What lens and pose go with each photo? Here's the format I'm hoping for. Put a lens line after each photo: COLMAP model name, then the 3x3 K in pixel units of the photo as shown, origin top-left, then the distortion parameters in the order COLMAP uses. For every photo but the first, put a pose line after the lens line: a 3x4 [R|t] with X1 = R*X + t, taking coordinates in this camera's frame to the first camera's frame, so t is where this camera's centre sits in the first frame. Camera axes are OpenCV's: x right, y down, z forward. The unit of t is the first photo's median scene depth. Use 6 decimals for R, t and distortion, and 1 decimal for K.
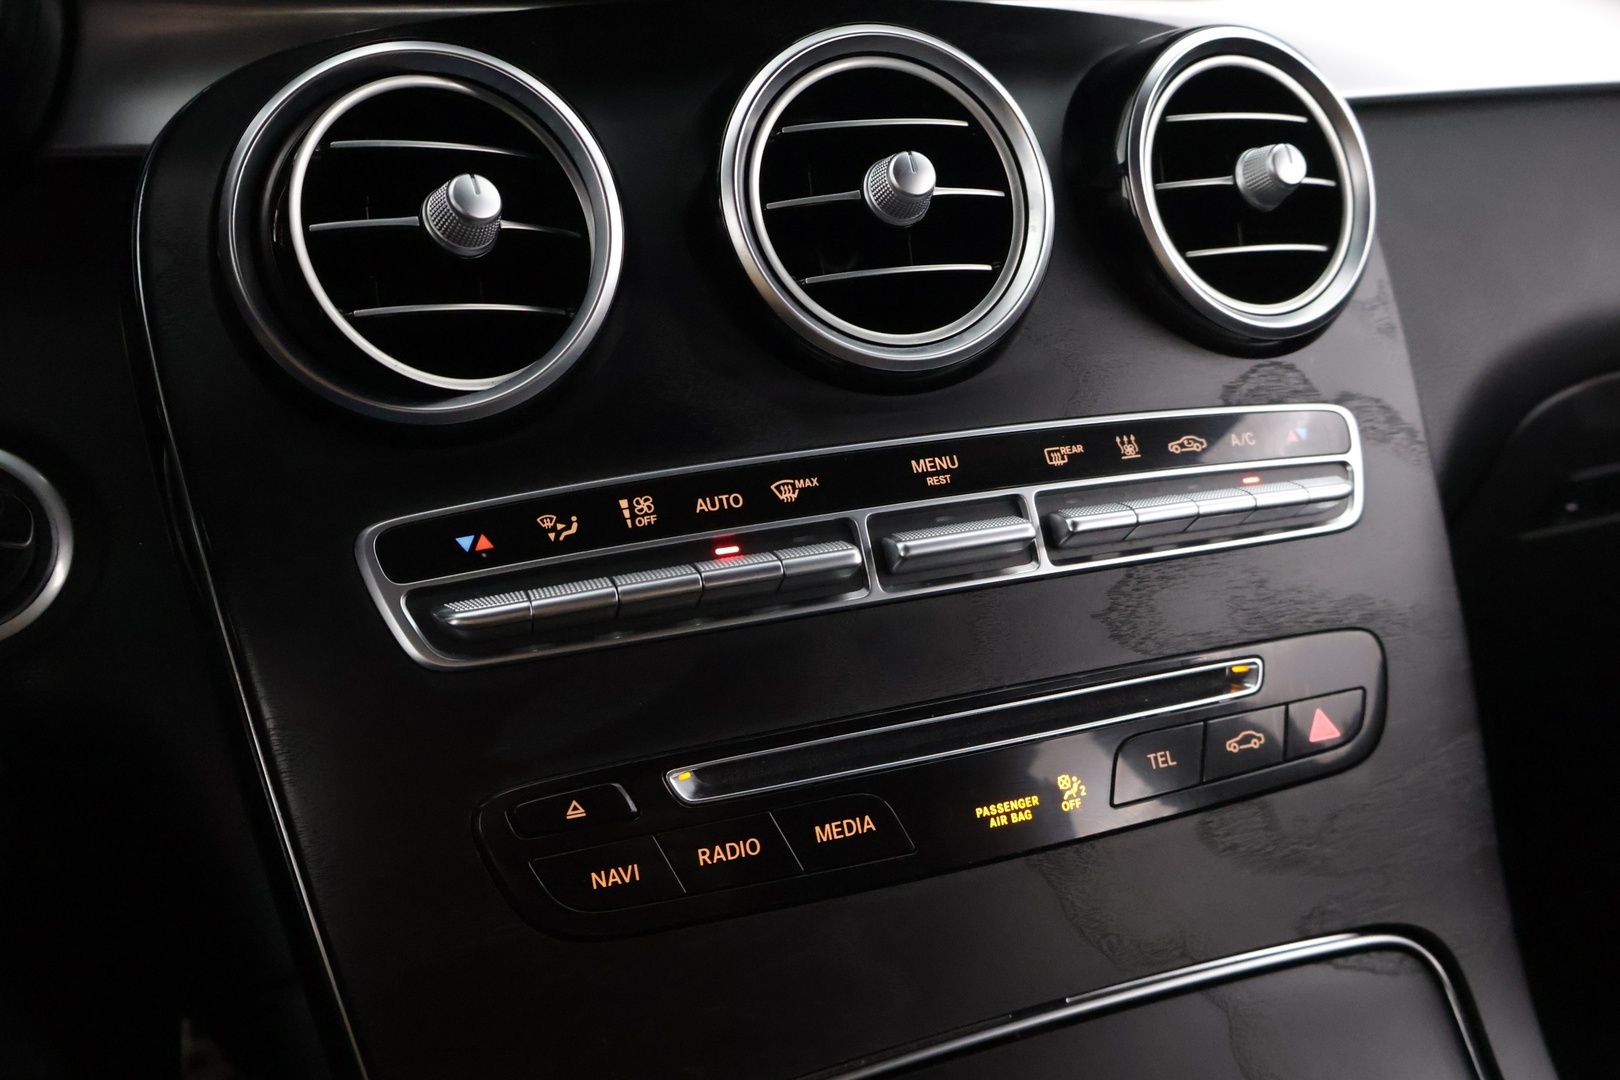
lens RADIAL K [[1372.9, 0, 815.4], [0, 1372.9, 535.7], [0, 0, 1]] dist [-0.009515, 0.009317]
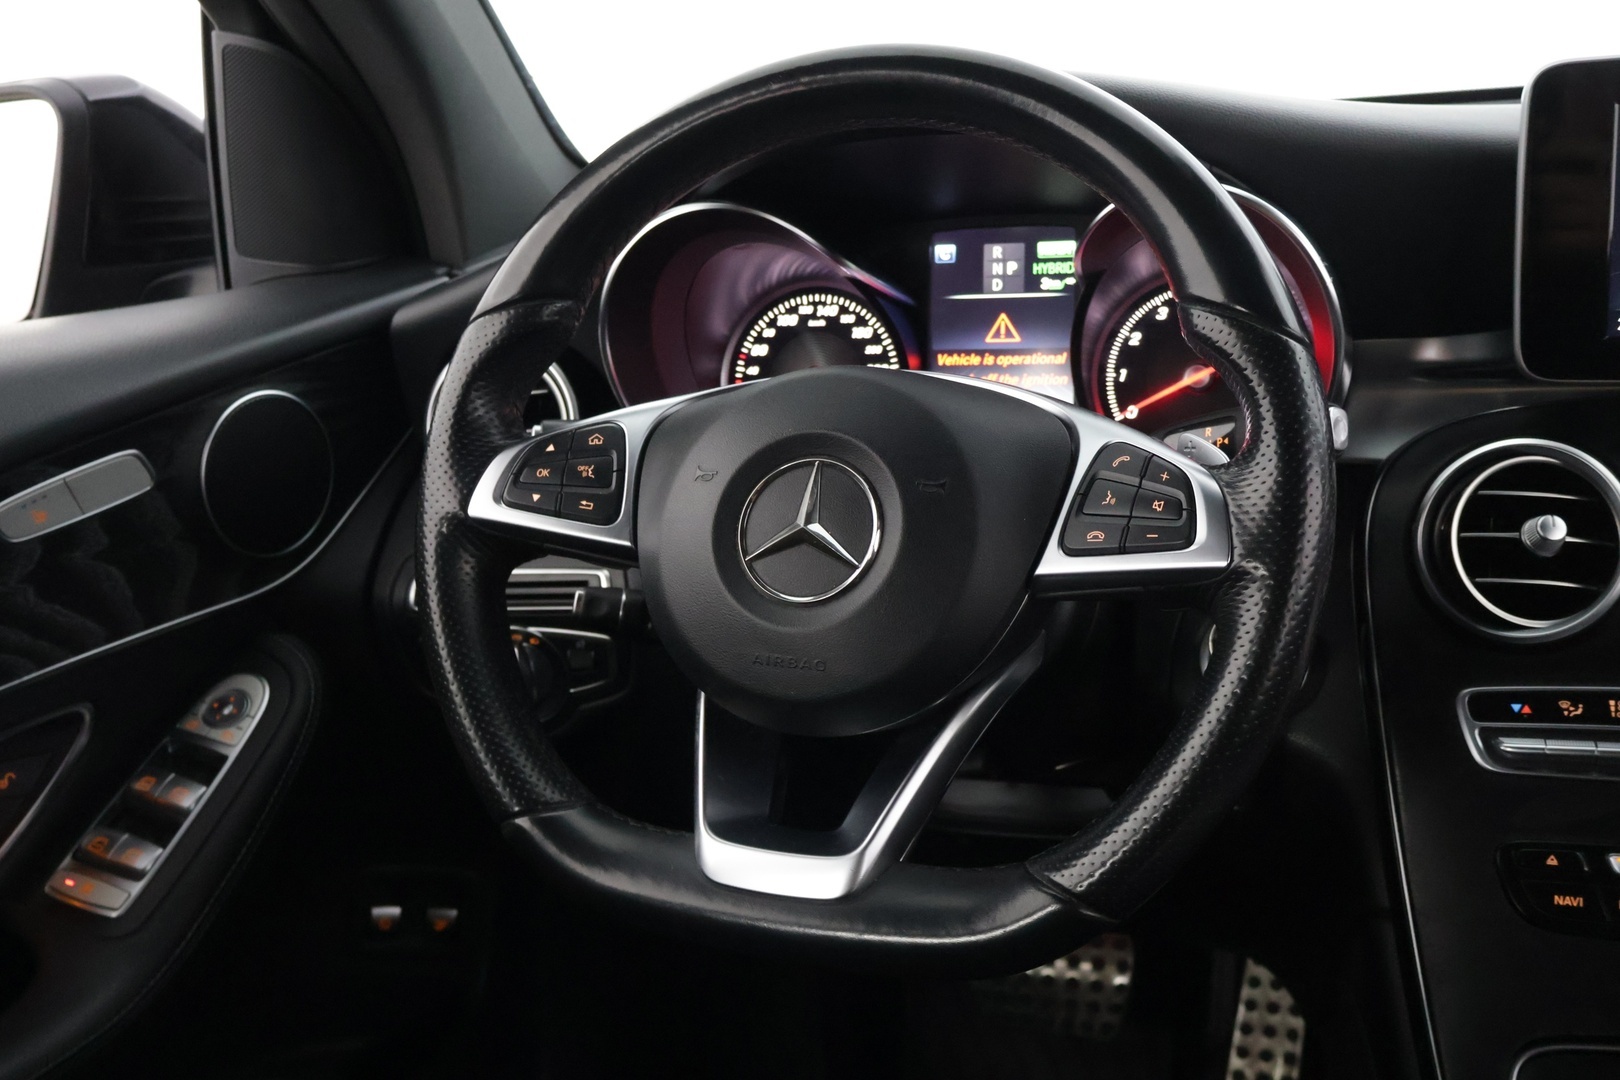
lens RADIAL K [[1671.9, 0, 827.0], [0, 1671.9, 532.9], [0, 0, 1]] dist [-0.001453, 0.000000]
pose [[0.772764, 0.127291, -0.621798, 0.397591], [-0.170677, 0.985272, -0.010416, -0.044674], [0.611314, 0.114176, 0.783108, -1.359283]]
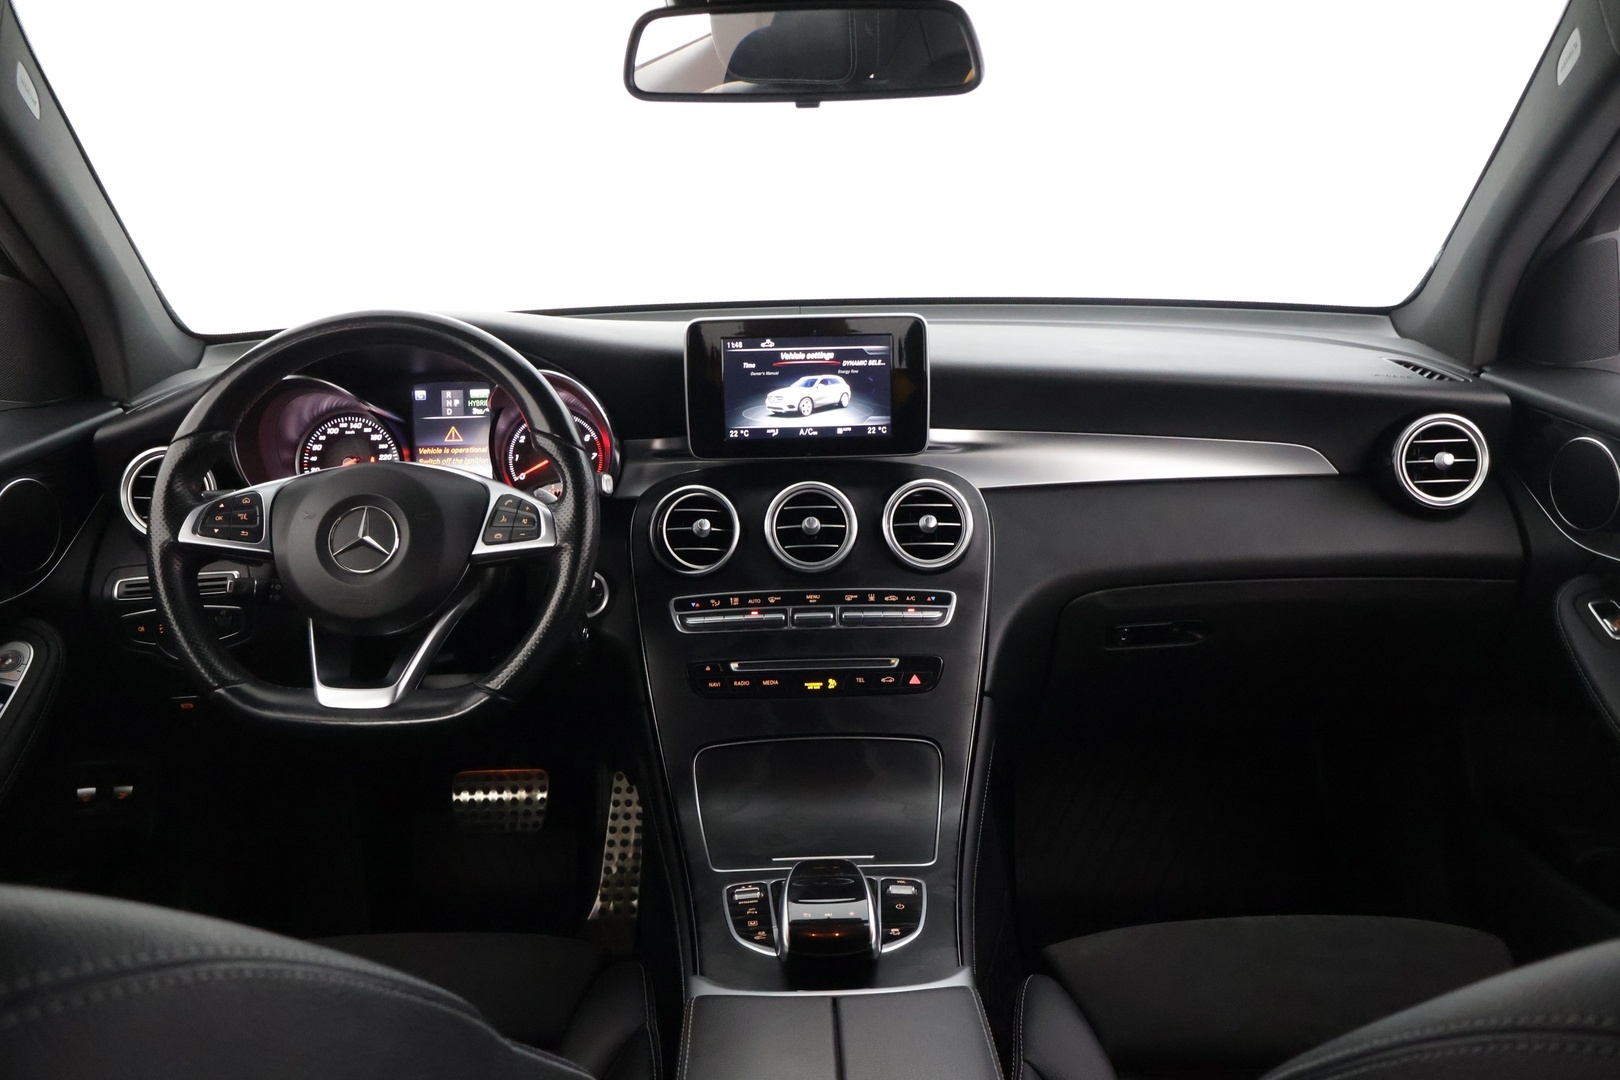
lens RADIAL K [[1372.9, 0, 809.2], [0, 1372.9, 533.9], [0, 0, 1]] dist [-0.009515, 0.009317]
pose [[0.943771, 0.078441, -0.321160, 1.396513], [-0.107663, 0.991412, -0.074236, 0.064059], [0.312579, 0.104639, 0.944111, -2.850639]]
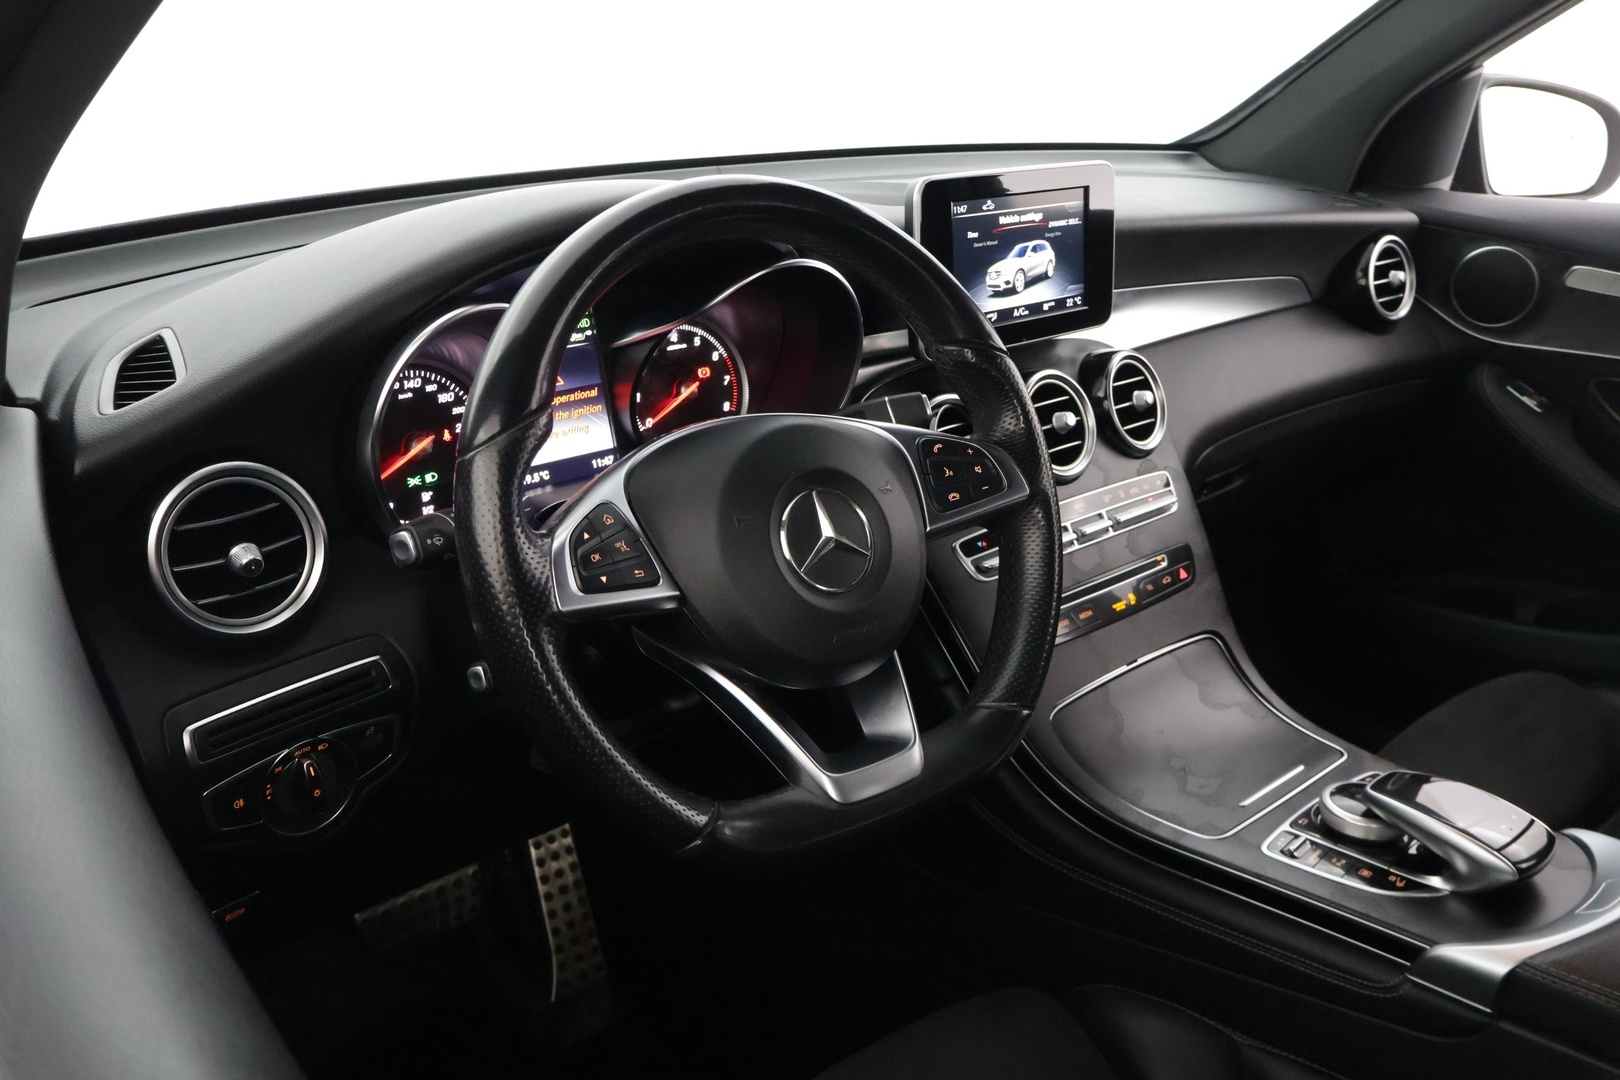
lens RADIAL K [[1372.9, 0, 817.2], [0, 1372.9, 536.0], [0, 0, 1]] dist [-0.009515, 0.009317]
pose [[0.930626, -0.111029, 0.348723, -1.756767], [0.111413, 0.993592, 0.019023, -0.120180], [-0.348601, 0.021149, 0.937033, -1.961238]]
